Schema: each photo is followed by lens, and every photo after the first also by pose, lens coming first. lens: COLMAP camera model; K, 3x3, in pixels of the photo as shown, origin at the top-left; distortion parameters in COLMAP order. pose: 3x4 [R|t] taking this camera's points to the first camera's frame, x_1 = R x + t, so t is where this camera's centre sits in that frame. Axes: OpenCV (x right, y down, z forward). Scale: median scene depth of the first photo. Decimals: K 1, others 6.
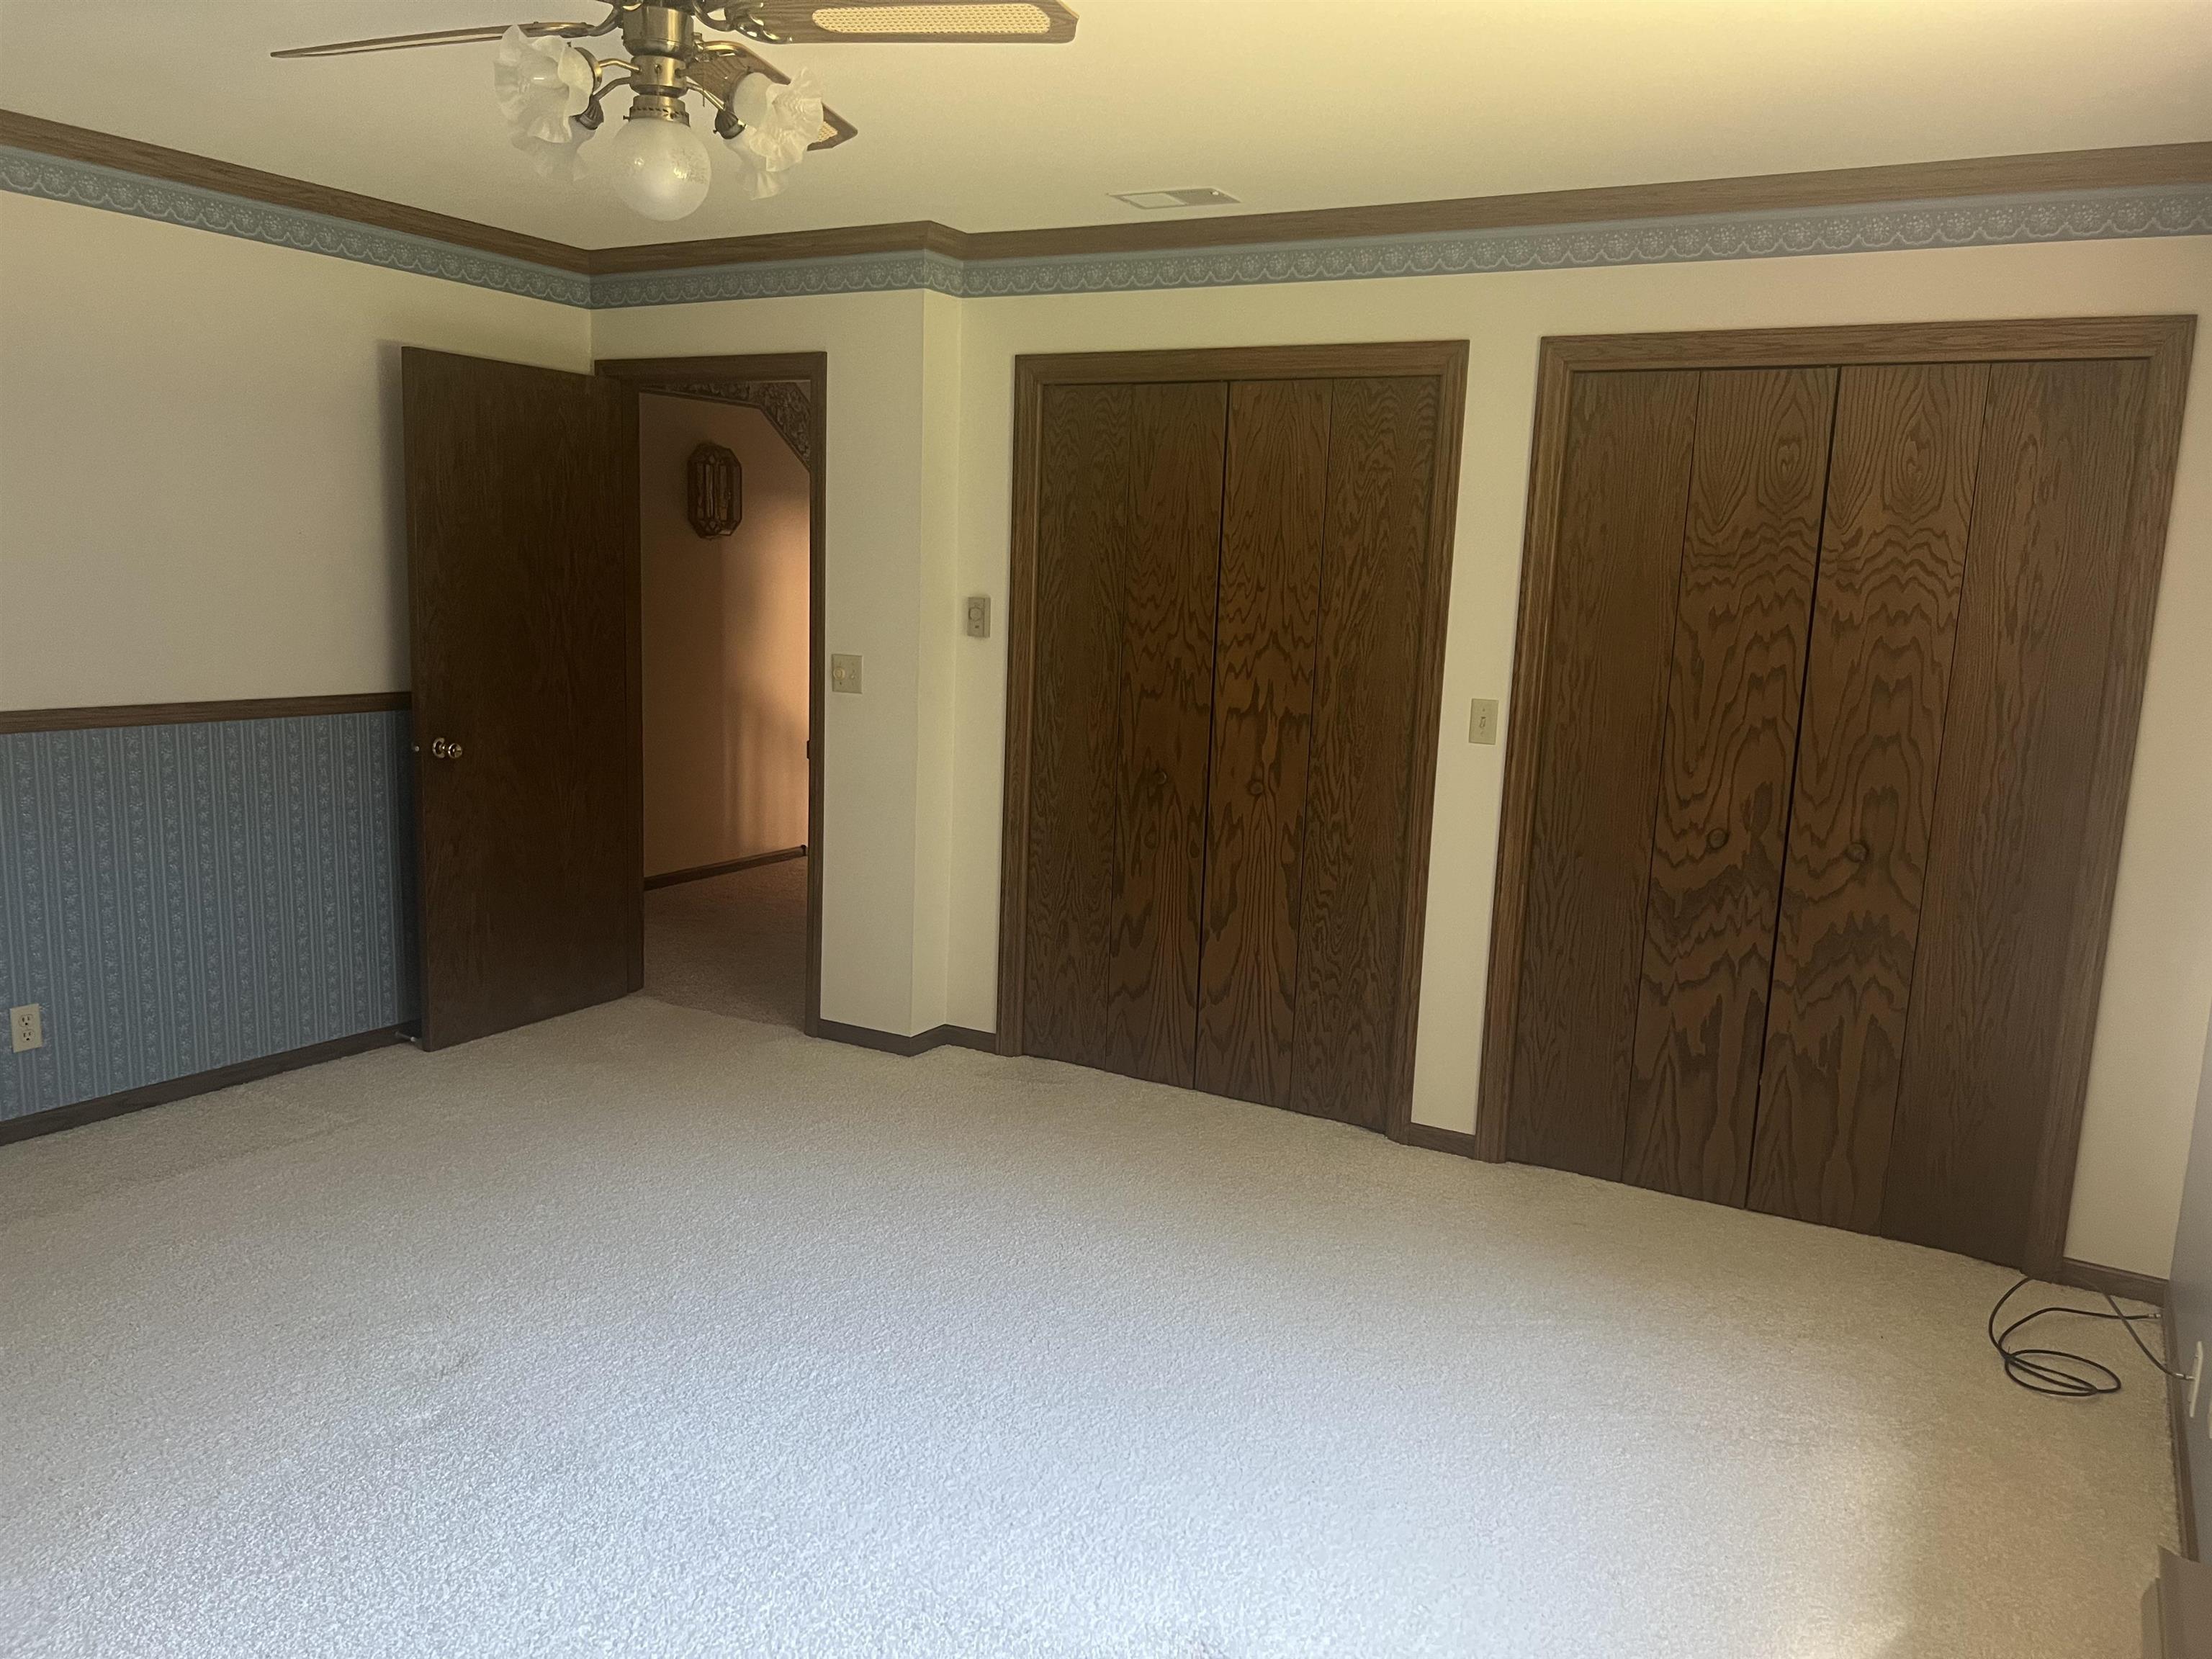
lens RADIAL K [[1661.3, 0, 1106.0], [0, 1661.3, 829.5], [0, 0, 1]] dist [0.074387, -0.137853]
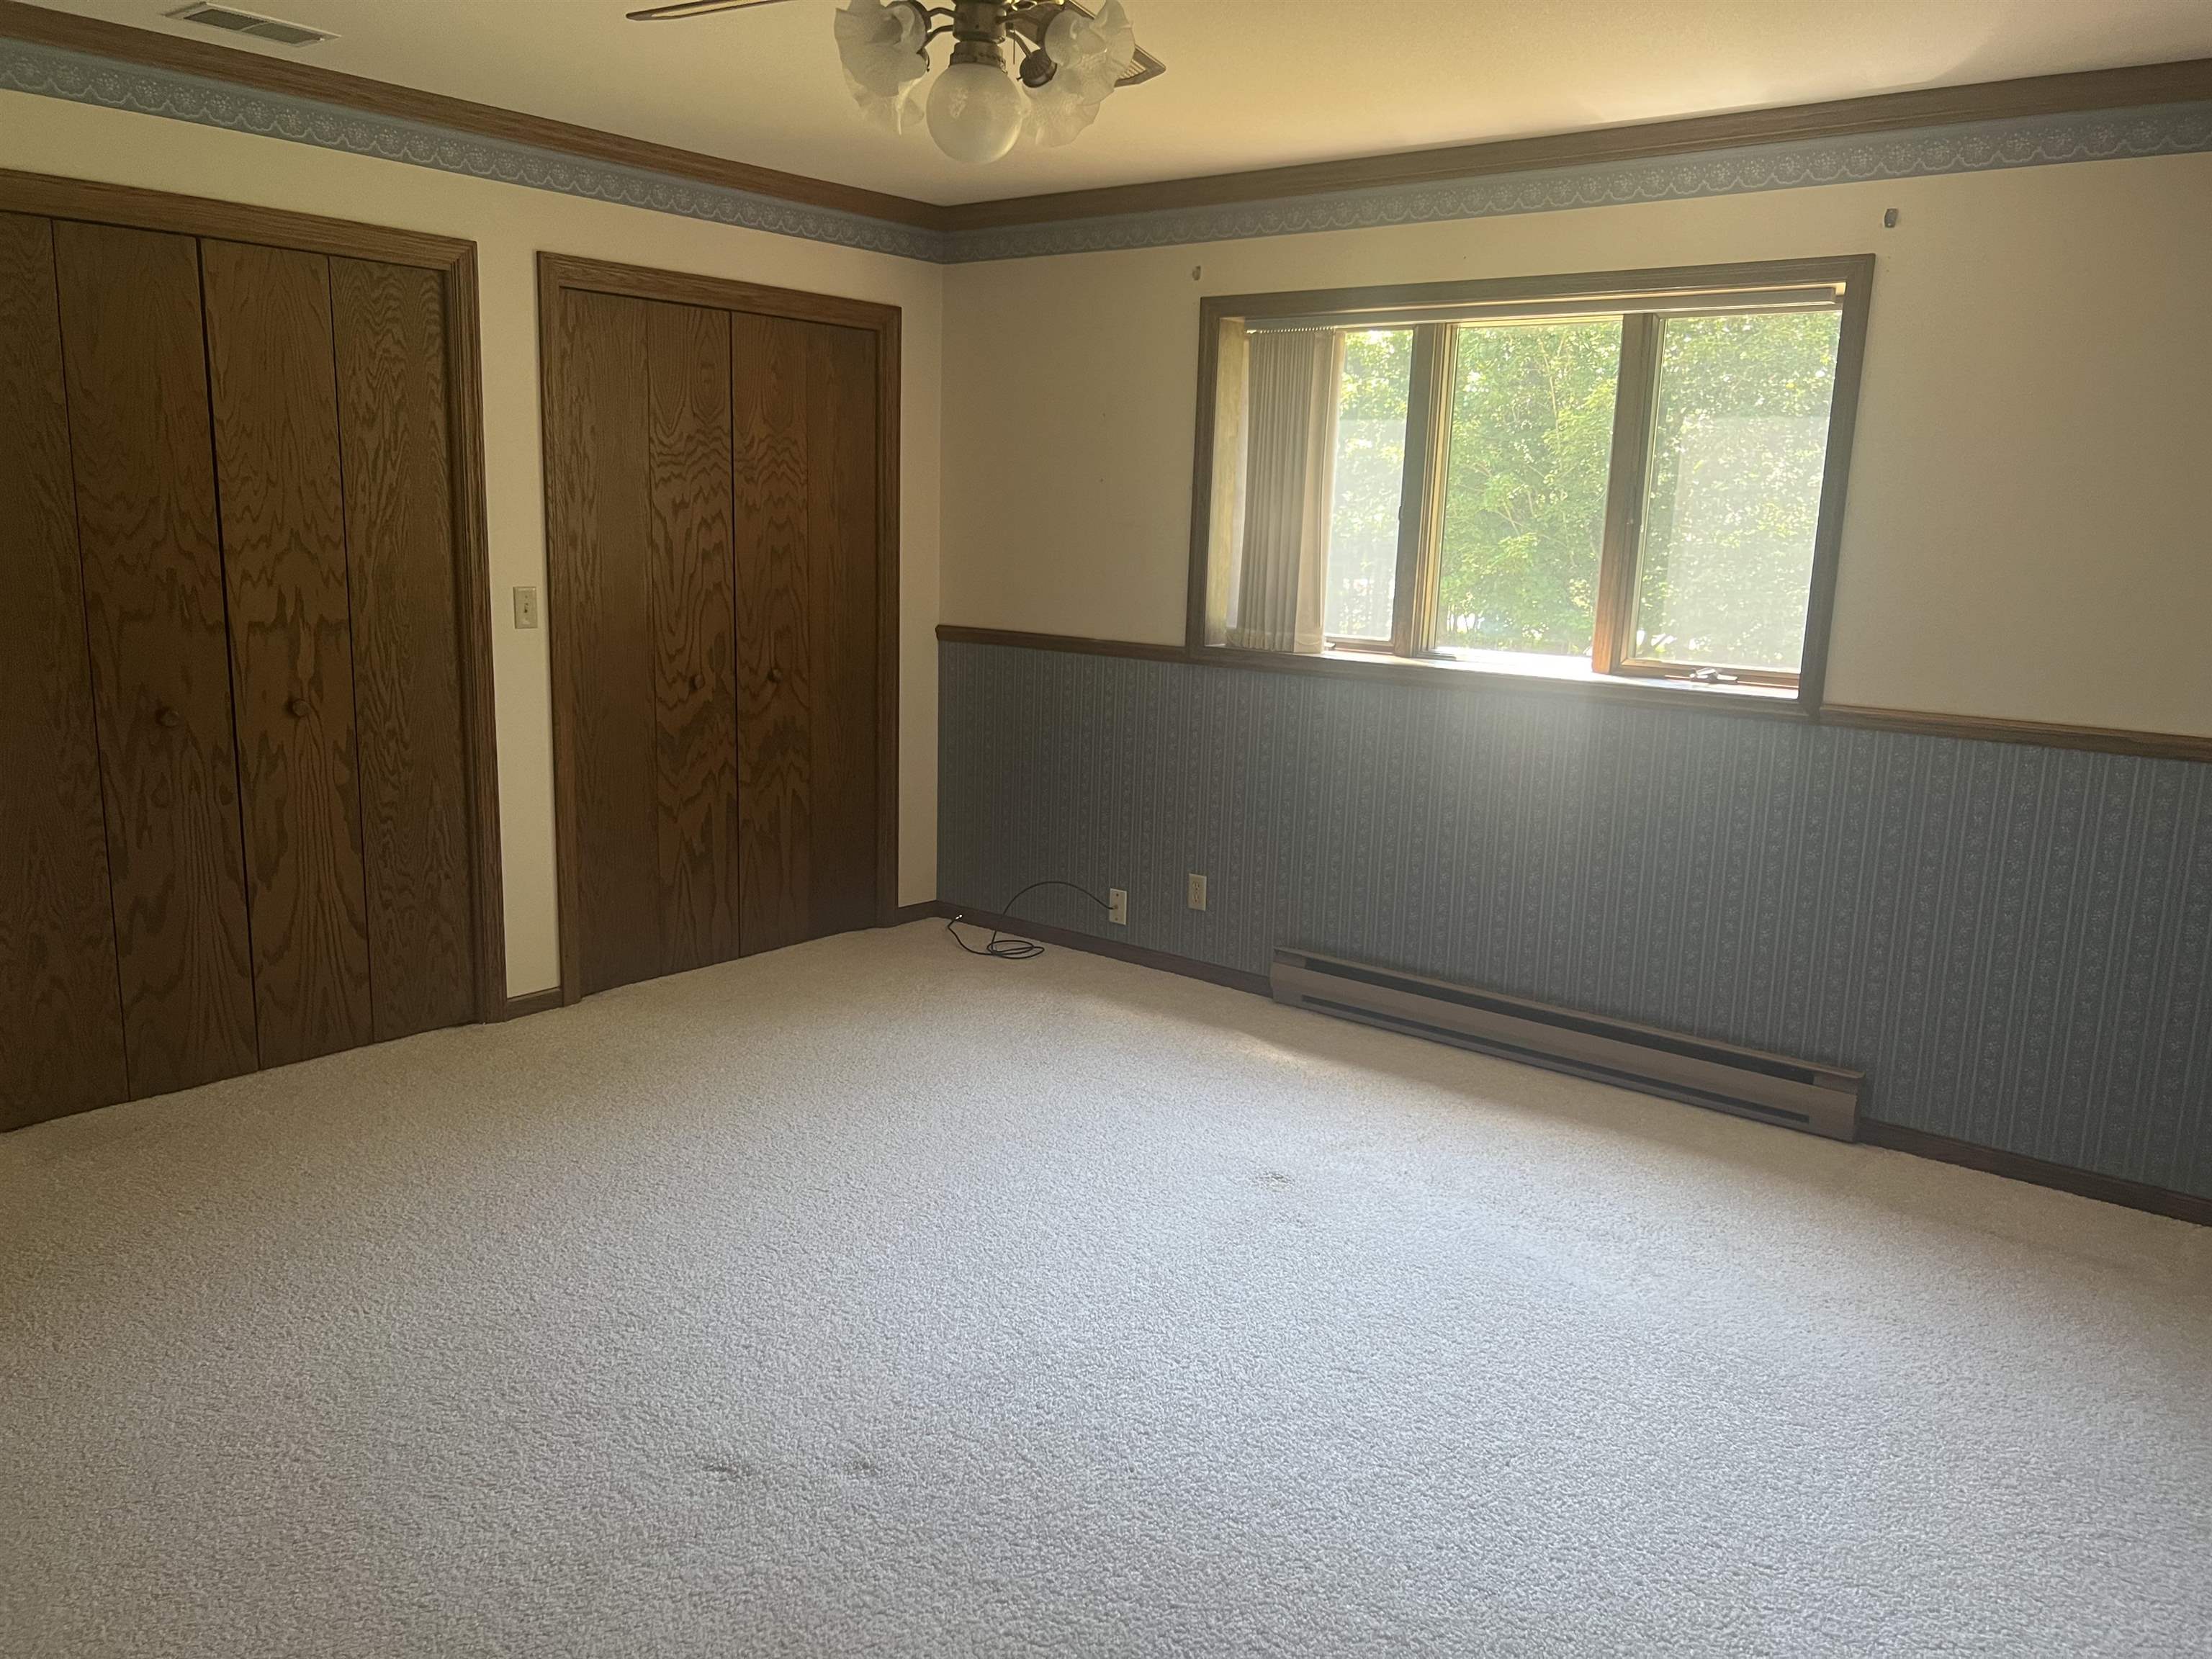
lens RADIAL K [[1638.8, 0, 1106.0], [0, 1638.8, 829.5], [0, 0, 1]] dist [-0.003553, -0.005467]
pose [[0.154247, -0.213007, 0.964798, -0.737227], [0.139850, 0.971360, 0.192097, -0.073424], [-0.978085, 0.105297, 0.179618, 0.444315]]
